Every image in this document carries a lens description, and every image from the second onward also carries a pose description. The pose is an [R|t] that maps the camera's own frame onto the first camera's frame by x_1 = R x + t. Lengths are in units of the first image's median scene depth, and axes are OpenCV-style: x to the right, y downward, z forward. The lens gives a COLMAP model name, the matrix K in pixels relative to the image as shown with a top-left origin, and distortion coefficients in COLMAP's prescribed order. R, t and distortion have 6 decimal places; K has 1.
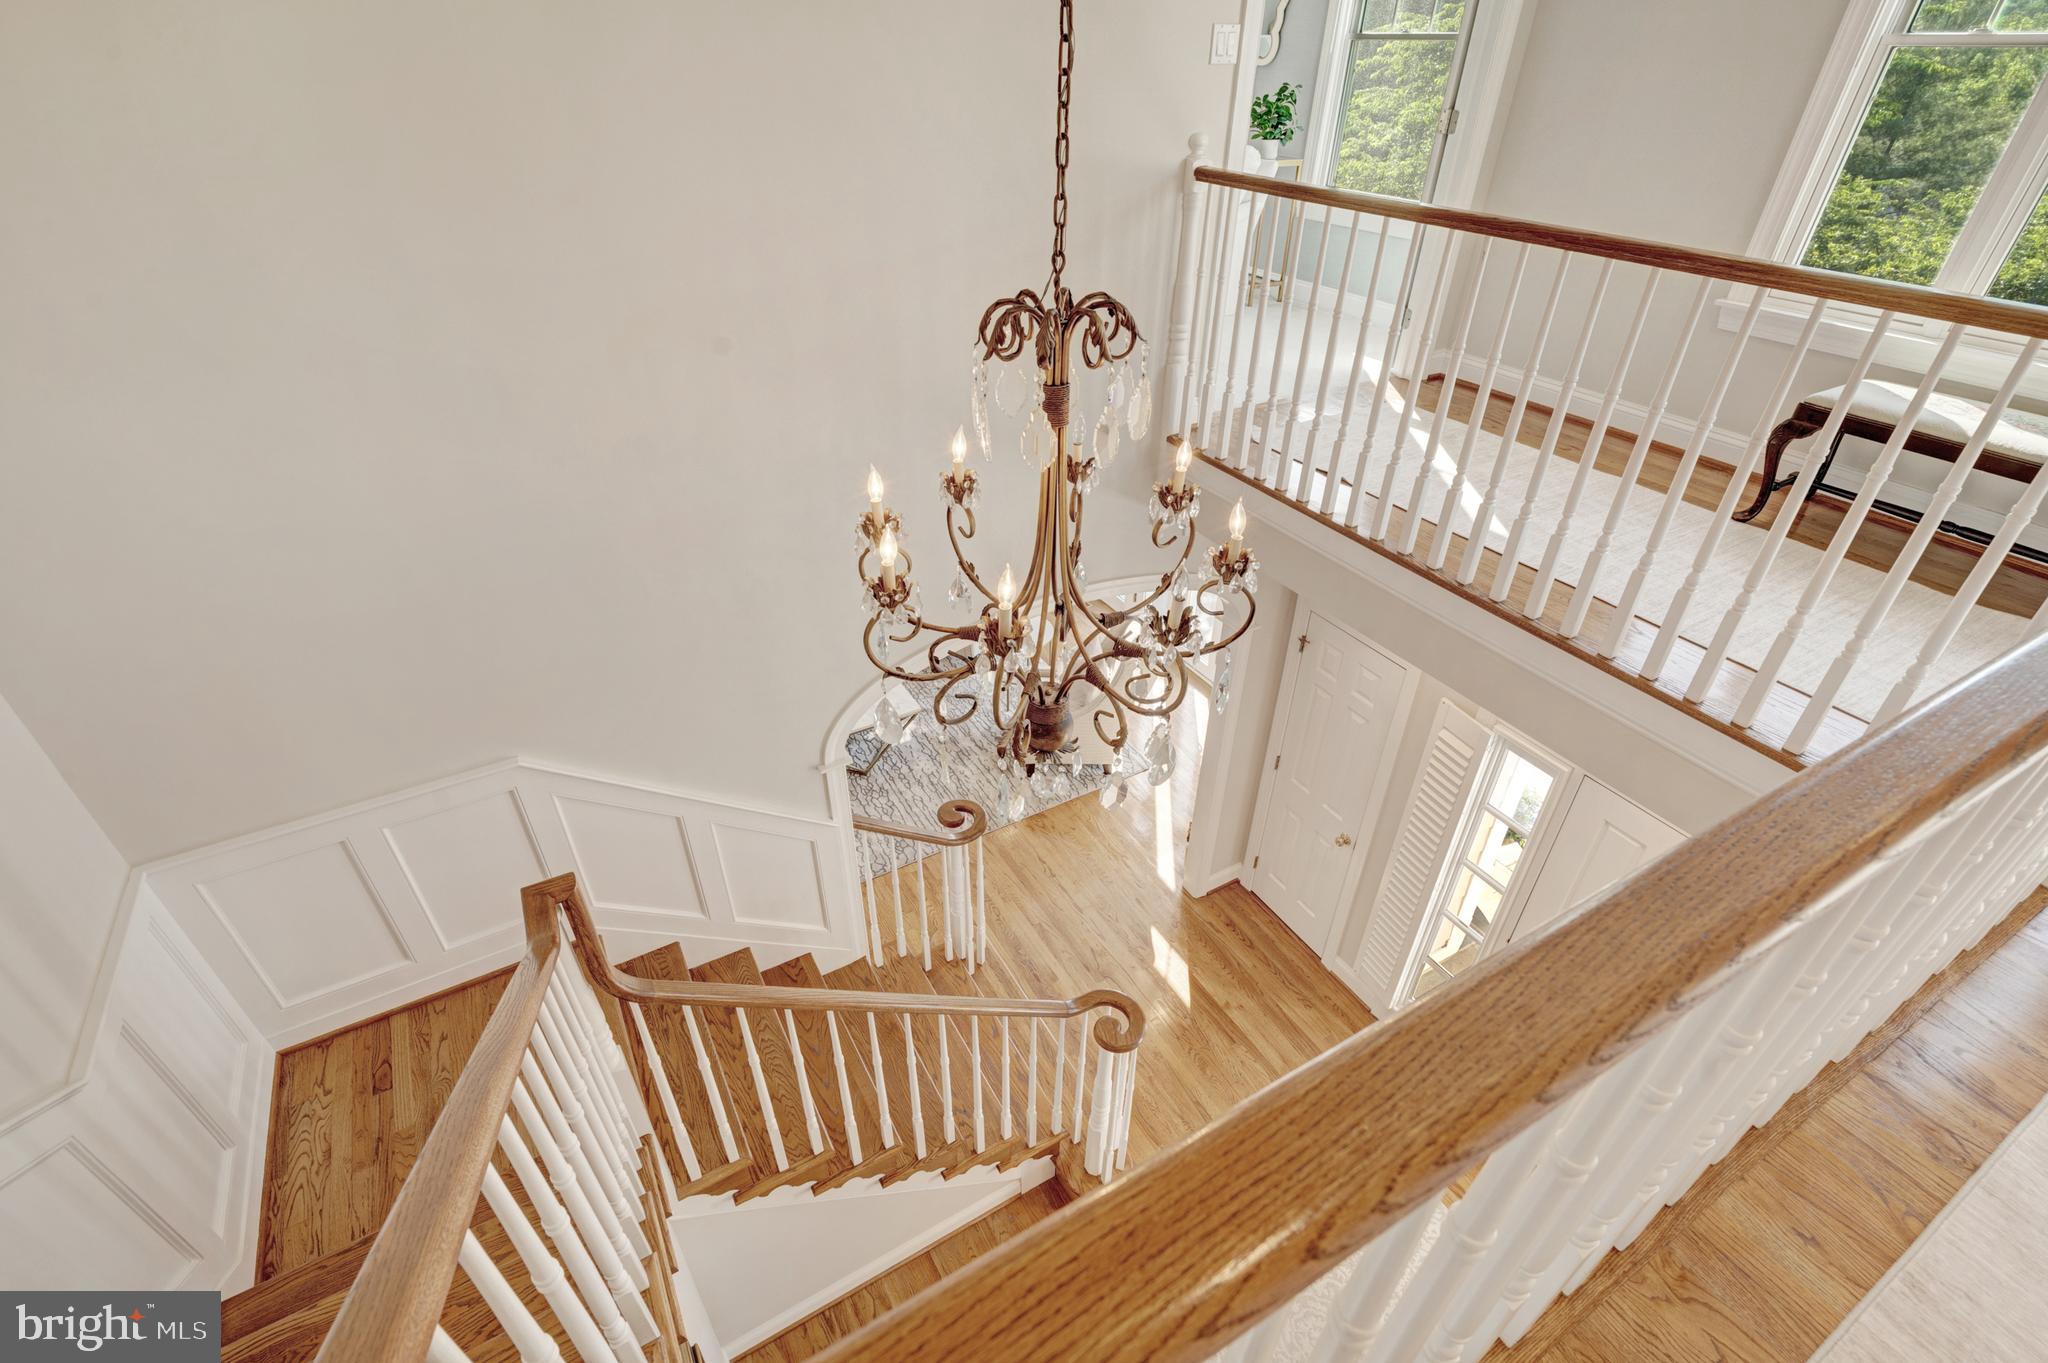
lens RADIAL K [[938.0, 0, 1017.1], [0, 938.0, 682.2], [0, 0, 1]] dist [-0.008913, 0.001558]
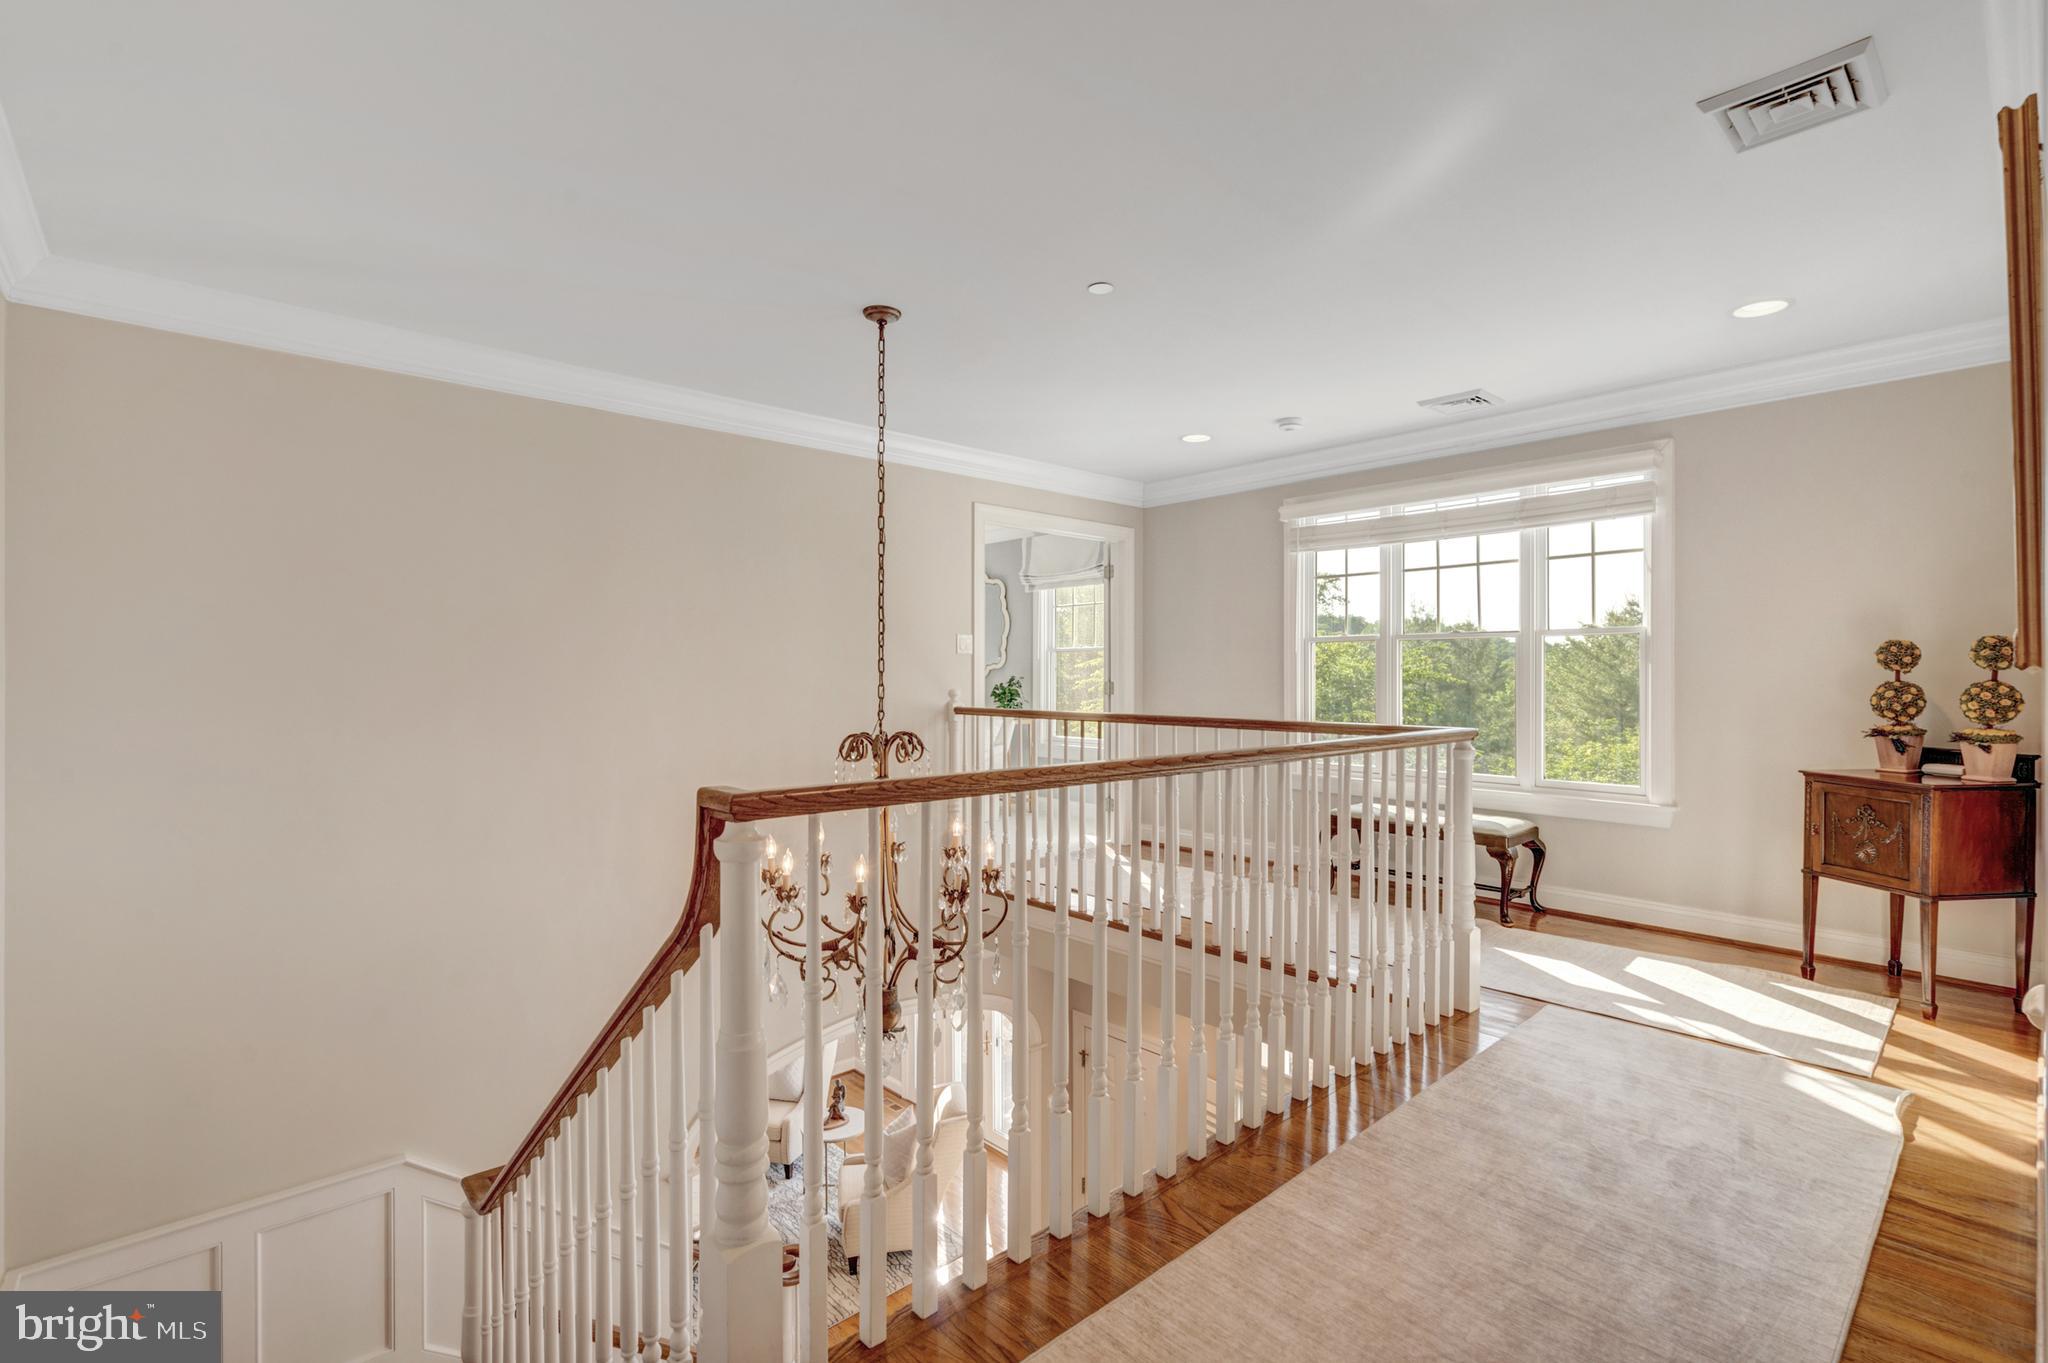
lens RADIAL K [[938.0, 0, 1025.9], [0, 938.0, 678.6], [0, 0, 1]] dist [-0.008913, 0.001558]
pose [[0.974648, -0.007207, 0.223627, -0.072960], [0.132798, 0.823027, -0.552260, 0.454597], [-0.180072, 0.567956, 0.803119, -0.500178]]
